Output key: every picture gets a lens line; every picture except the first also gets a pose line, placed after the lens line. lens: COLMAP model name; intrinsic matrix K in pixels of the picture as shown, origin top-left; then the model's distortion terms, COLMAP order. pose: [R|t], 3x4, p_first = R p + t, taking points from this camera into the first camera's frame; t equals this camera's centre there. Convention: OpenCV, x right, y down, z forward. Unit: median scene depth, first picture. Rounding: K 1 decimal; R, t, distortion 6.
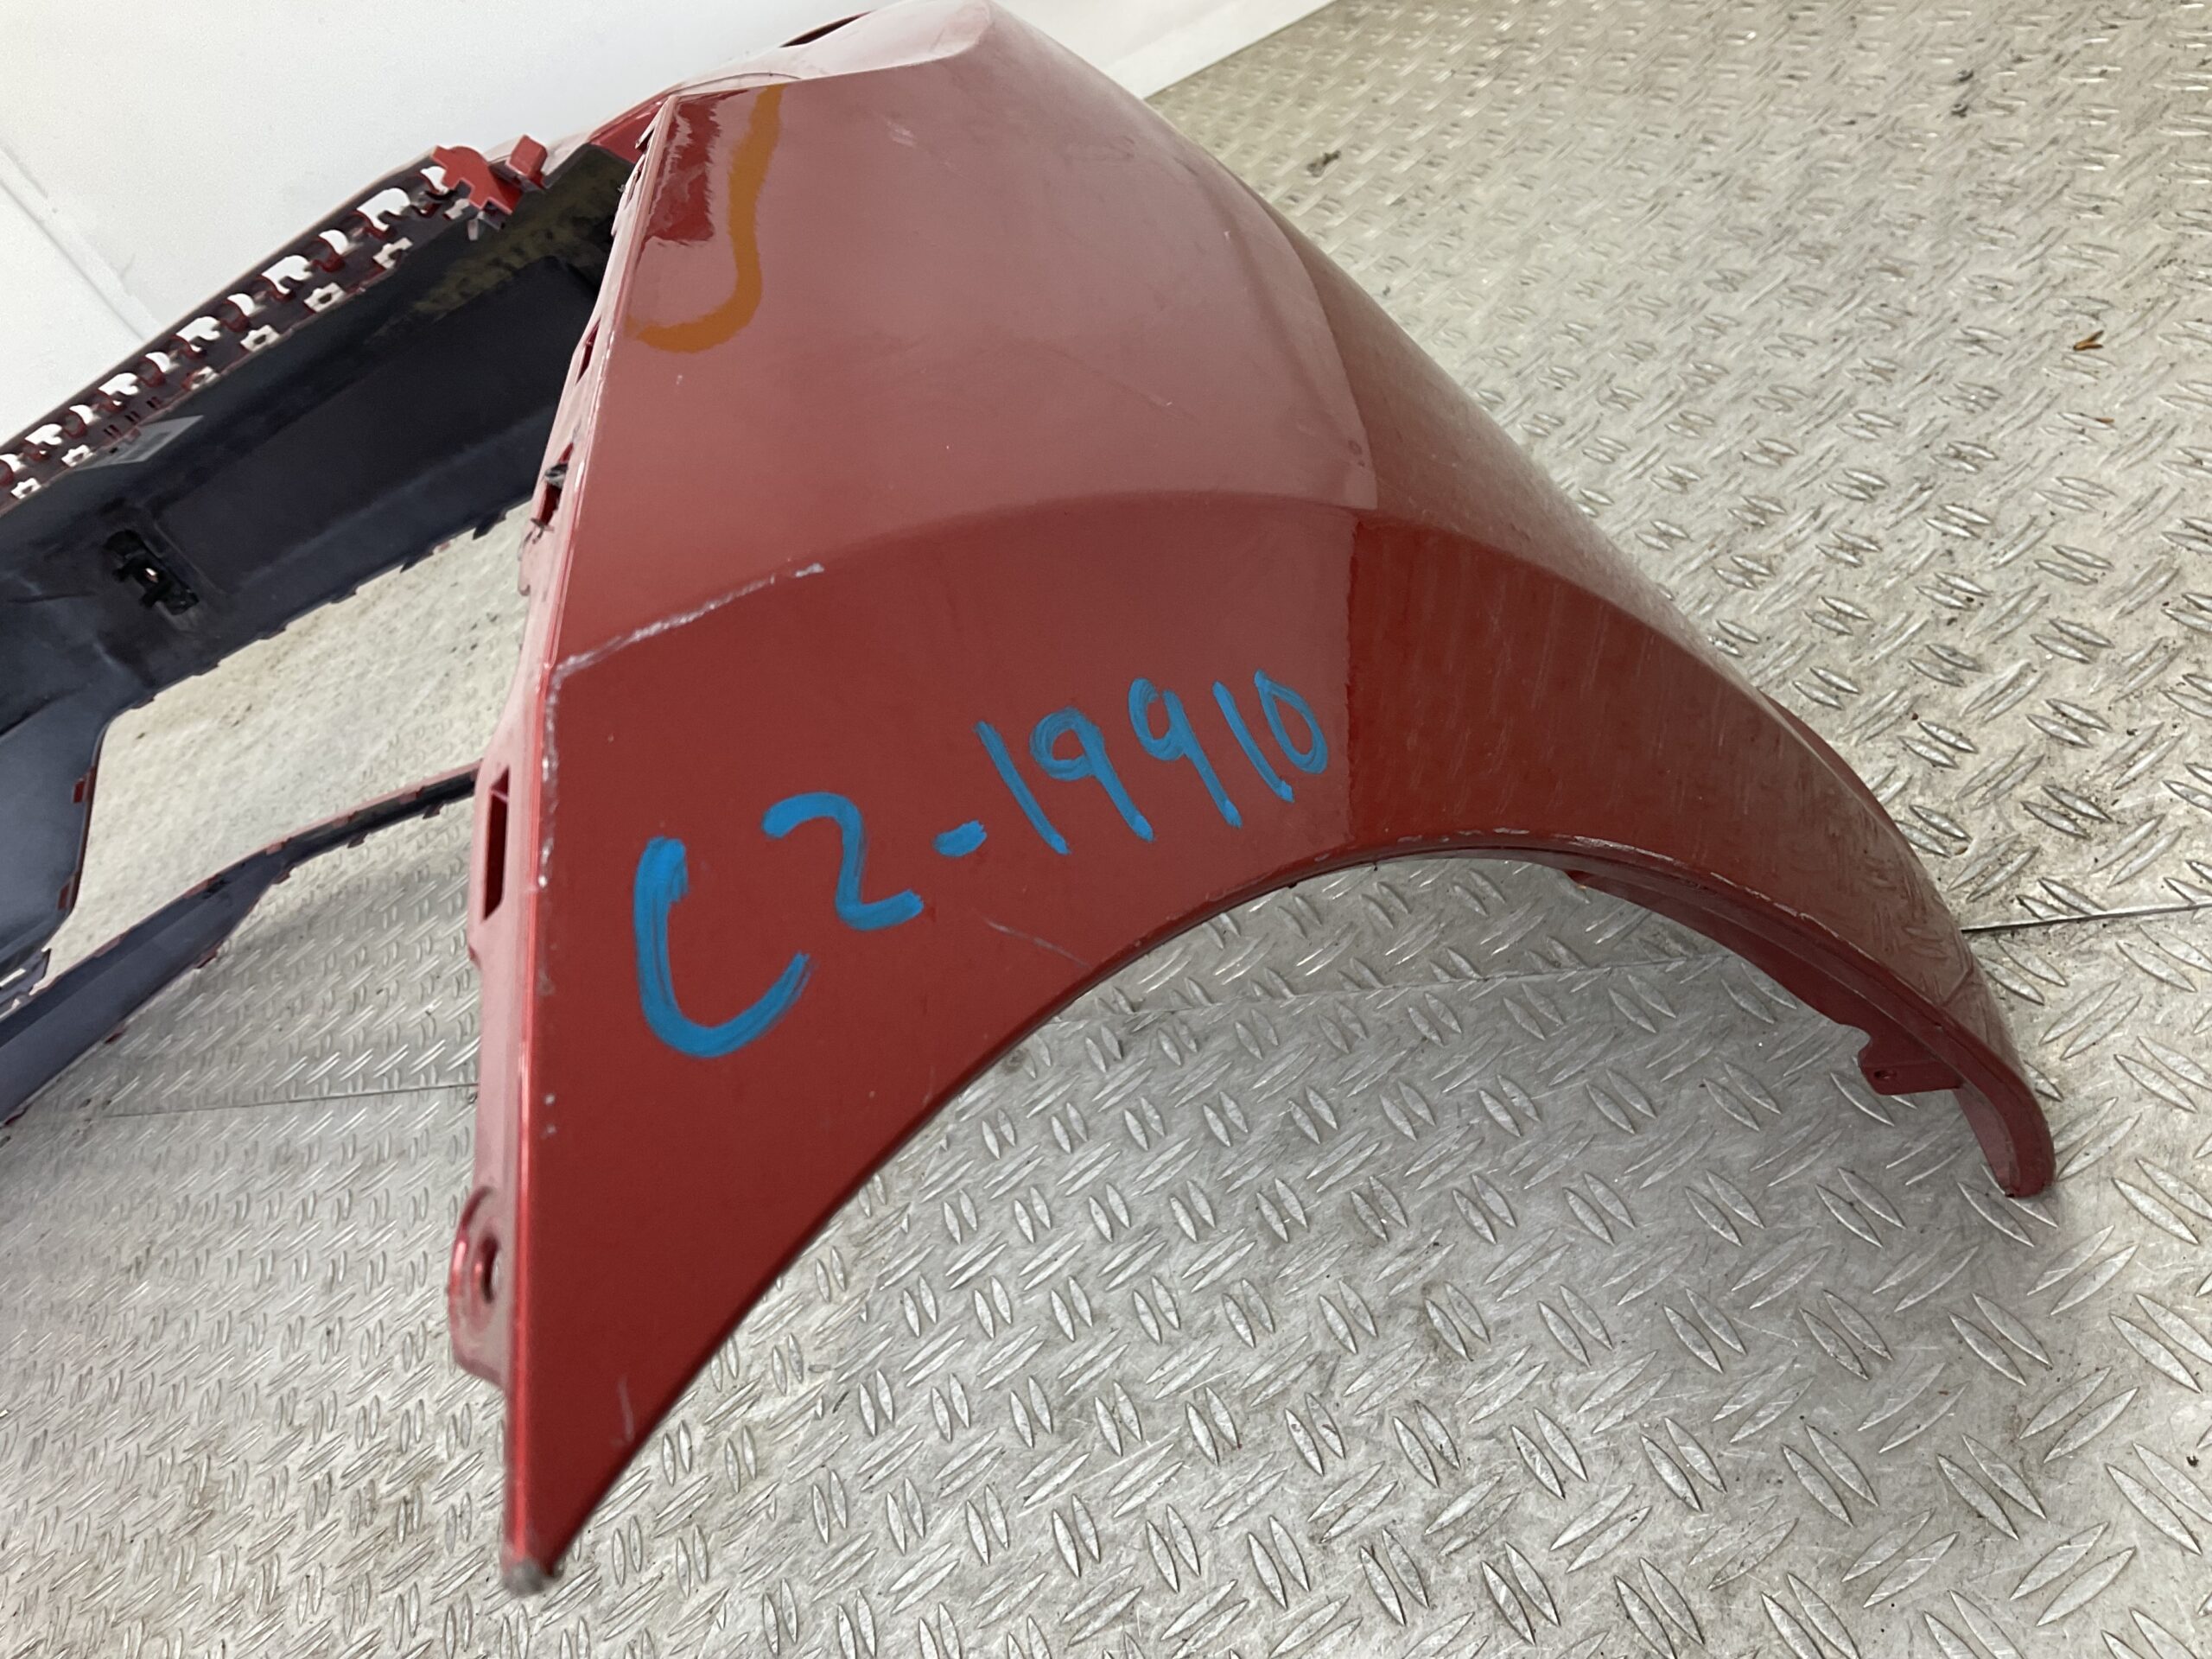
lens RADIAL K [[1745.5, 0, 1102.4], [0, 1745.5, 928.2], [0, 0, 1]] dist [0.052990, -0.083728]
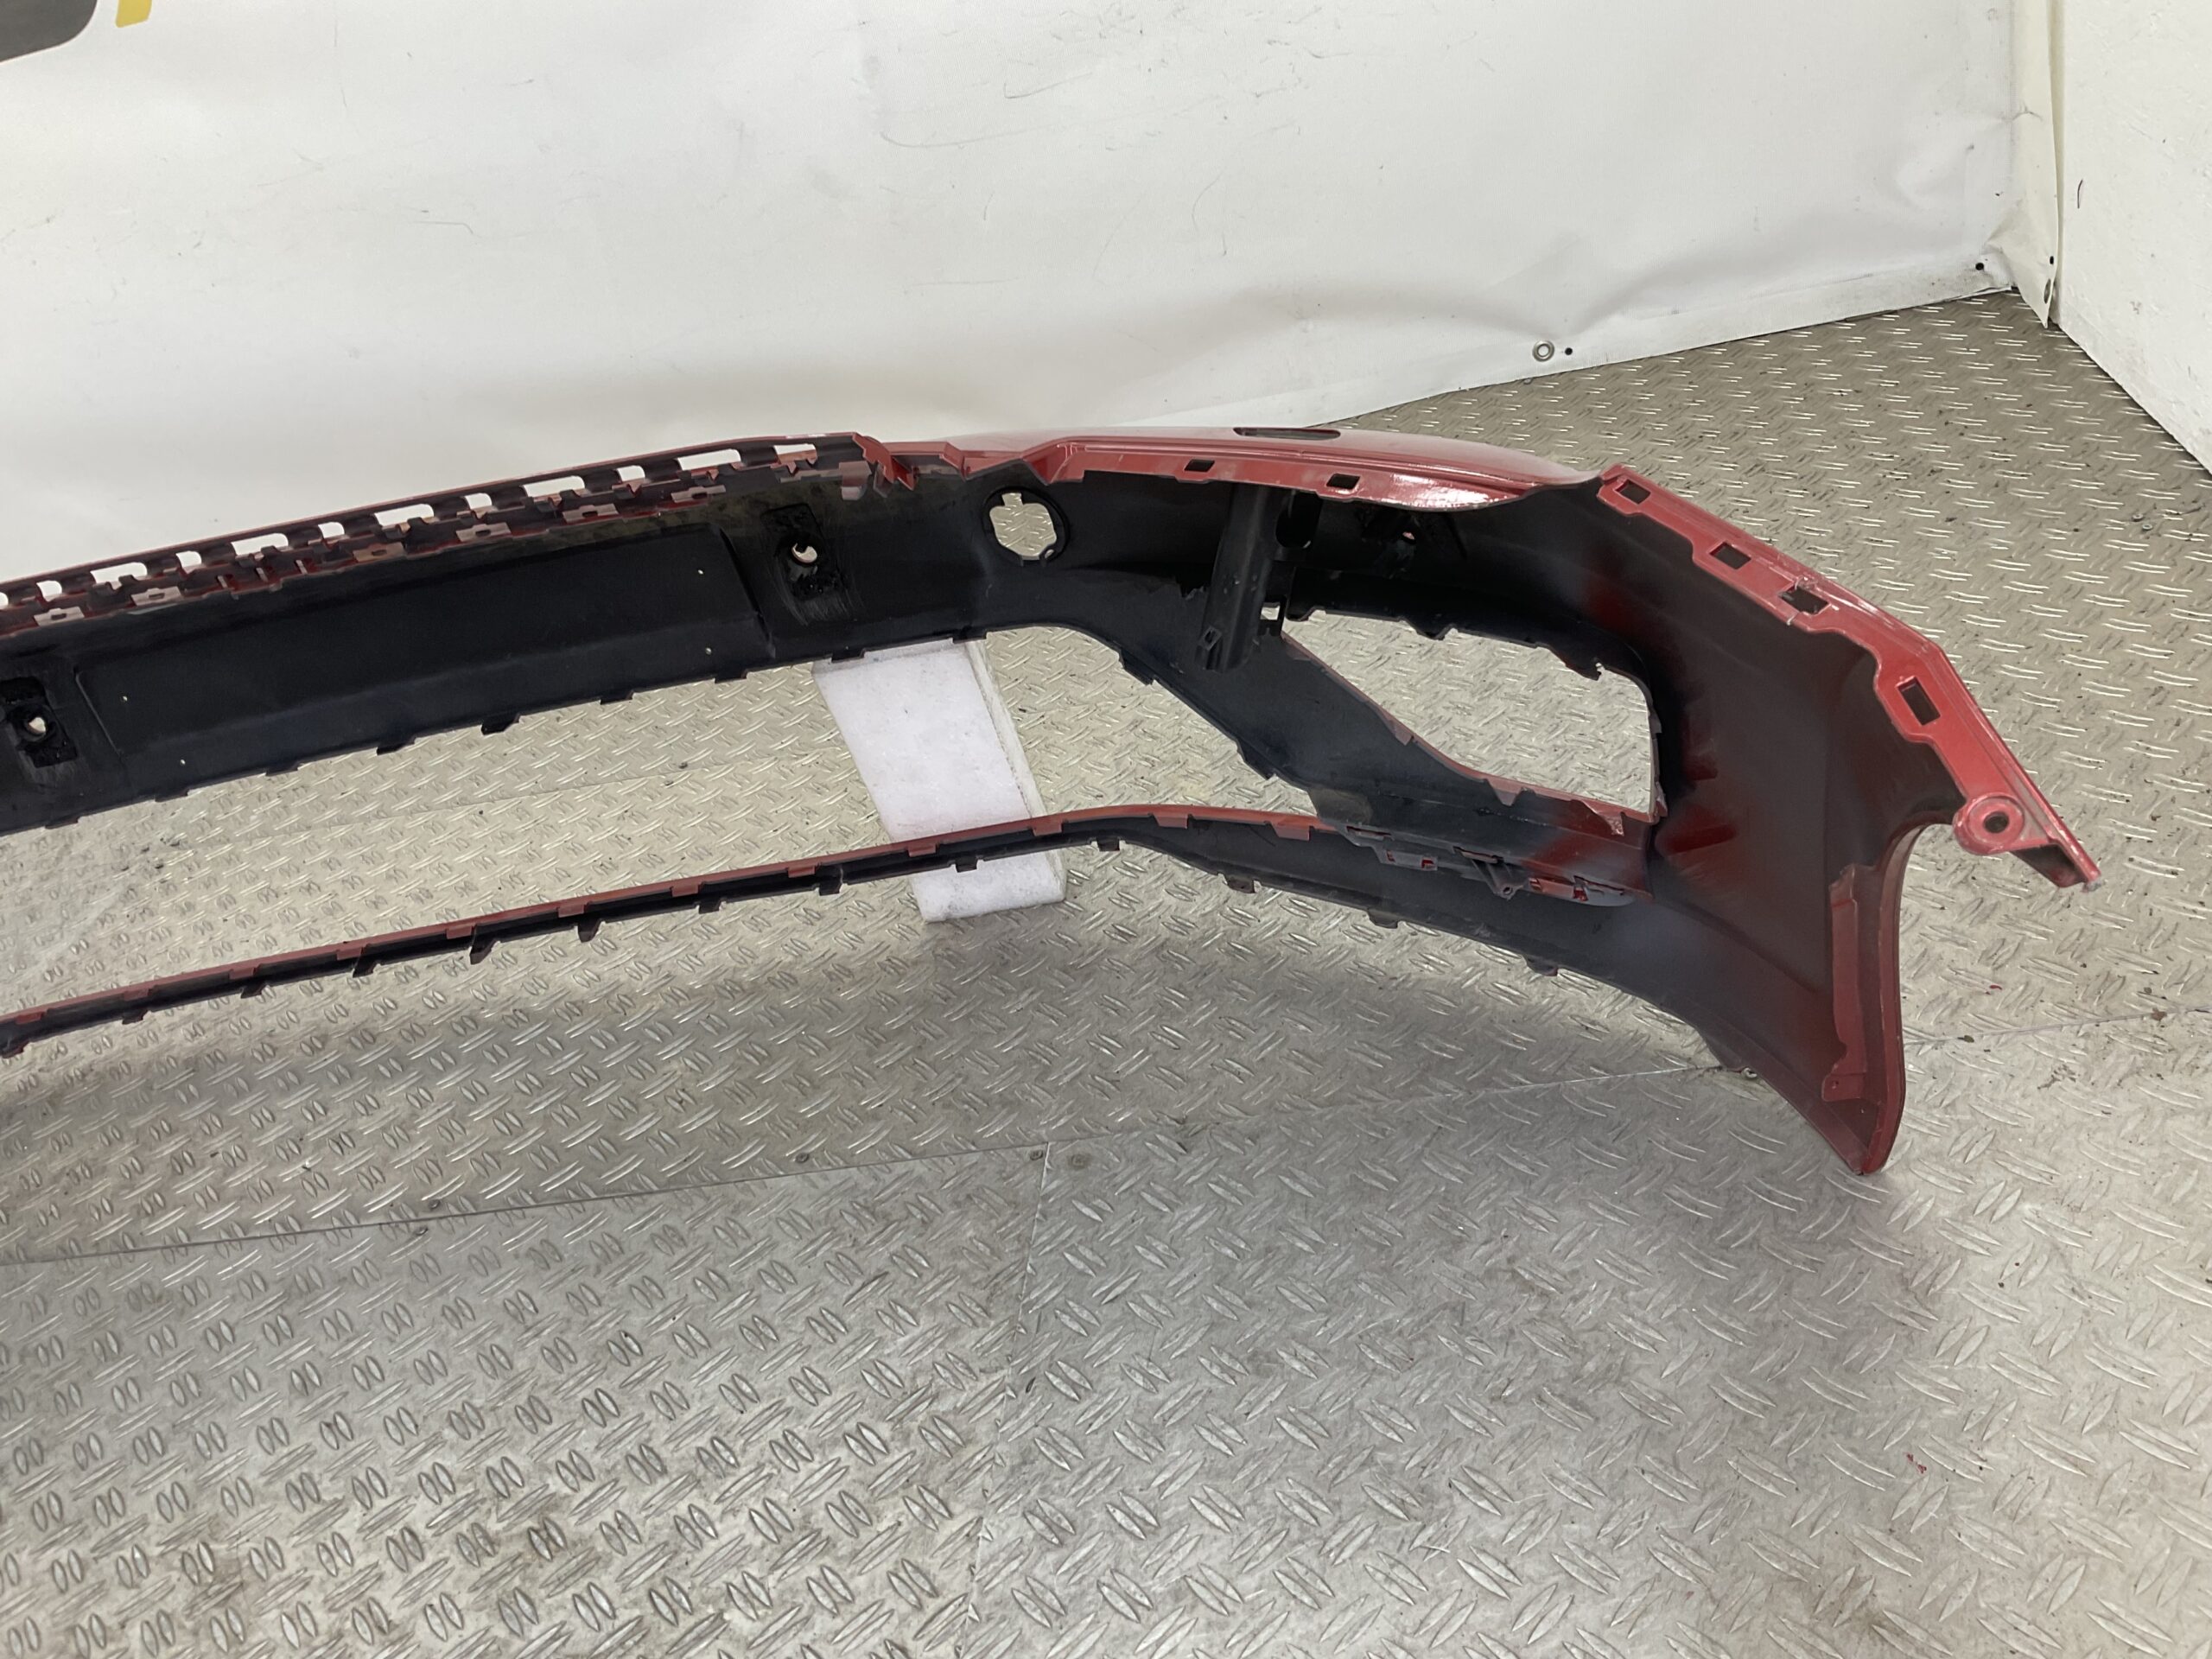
lens RADIAL K [[1789.3, 0, 1108.2], [0, 1789.3, 893.6], [0, 0, 1]] dist [0.093252, -0.188703]
pose [[0.914440, 0.137049, 0.380811, -0.640329], [-0.031553, 0.962199, -0.270515, 0.276633], [-0.403490, 0.235354, 0.884197, -0.260643]]
